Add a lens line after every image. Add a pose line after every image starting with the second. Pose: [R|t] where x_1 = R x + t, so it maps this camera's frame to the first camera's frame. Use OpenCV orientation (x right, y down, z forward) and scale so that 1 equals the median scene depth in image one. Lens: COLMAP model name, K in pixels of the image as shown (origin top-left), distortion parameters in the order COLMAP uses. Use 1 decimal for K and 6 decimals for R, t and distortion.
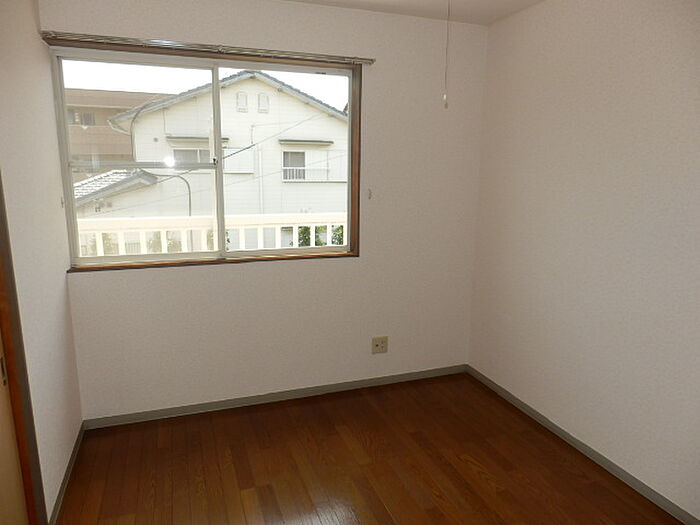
lens RADIAL K [[481.2, 0, 348.9], [0, 481.2, 262.5], [0, 0, 1]] dist [-0.019084, 0.012159]
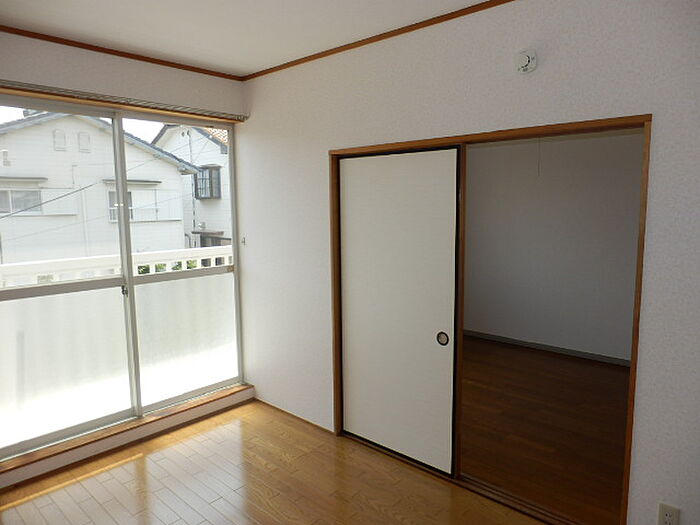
lens RADIAL K [[481.2, 0, 355.1], [0, 481.2, 264.1], [0, 0, 1]] dist [-0.019084, 0.012159]
pose [[0.883464, -0.078563, 0.461866, -0.163705], [0.110928, 0.992885, -0.043294, 0.013287], [-0.455178, 0.089483, 0.885893, -0.080543]]
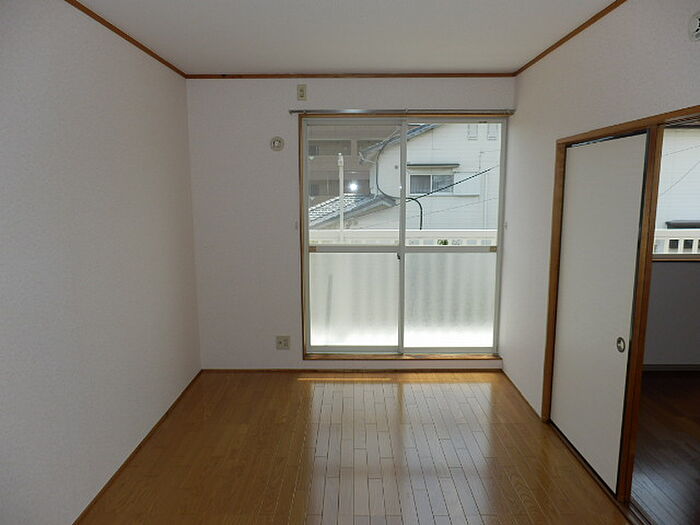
lens RADIAL K [[481.2, 0, 348.4], [0, 481.2, 259.8], [0, 0, 1]] dist [-0.019084, 0.012159]
pose [[0.939596, 0.034467, -0.340546, -0.108870], [-0.051297, 0.997860, -0.040537, 0.017738], [0.338421, 0.055557, 0.939353, -0.107942]]
